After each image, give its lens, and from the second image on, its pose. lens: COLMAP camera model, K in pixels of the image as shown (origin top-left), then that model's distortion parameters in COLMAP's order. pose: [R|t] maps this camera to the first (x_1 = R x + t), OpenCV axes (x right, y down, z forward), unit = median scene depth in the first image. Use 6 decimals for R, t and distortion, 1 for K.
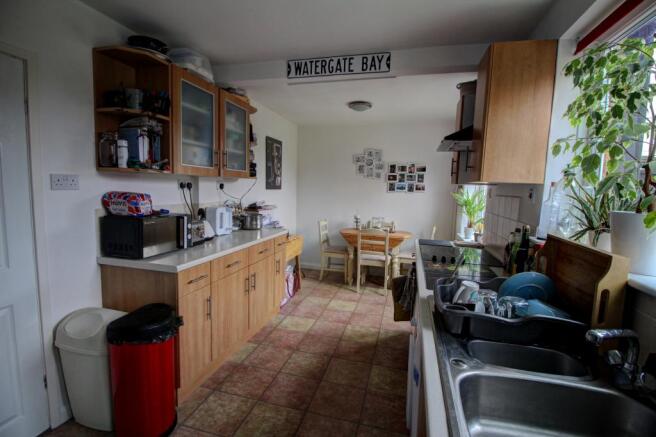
lens RADIAL K [[303.5, 0, 330.6], [0, 303.5, 217.8], [0, 0, 1]] dist [-0.011533, -0.000882]
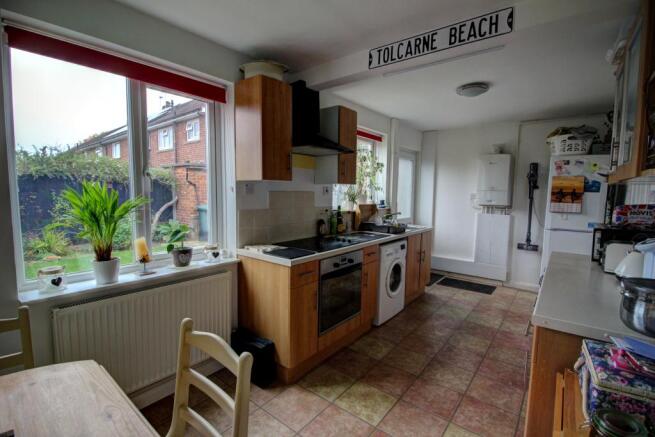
lens RADIAL K [[303.0, 0, 328.5], [0, 303.0, 216.6], [0, 0, 1]] dist [-0.011533, -0.000882]
pose [[-0.914707, -0.076204, 0.396867, -0.068948], [0.000436, 0.981873, 0.189538, -0.176998], [-0.404117, 0.173545, -0.898093, 1.755037]]
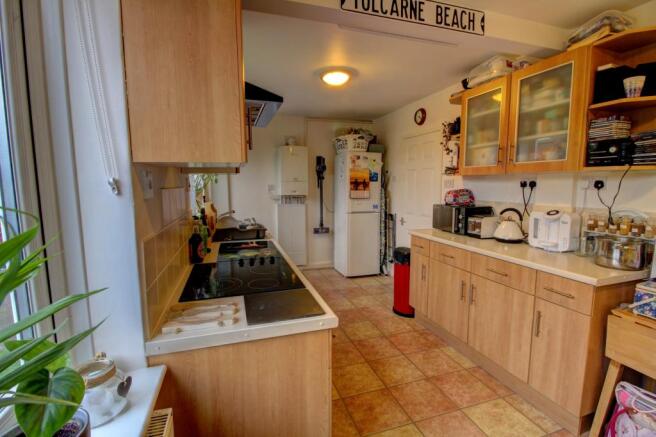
lens RADIAL K [[303.5, 0, 327.2], [0, 303.5, 217.0], [0, 0, 1]] dist [-0.011533, -0.000882]
pose [[-0.844424, 0.035361, -0.534506, 0.538748], [-0.073041, 0.980899, 0.180285, -0.127746], [0.530672, 0.191278, -0.825712, 1.433288]]
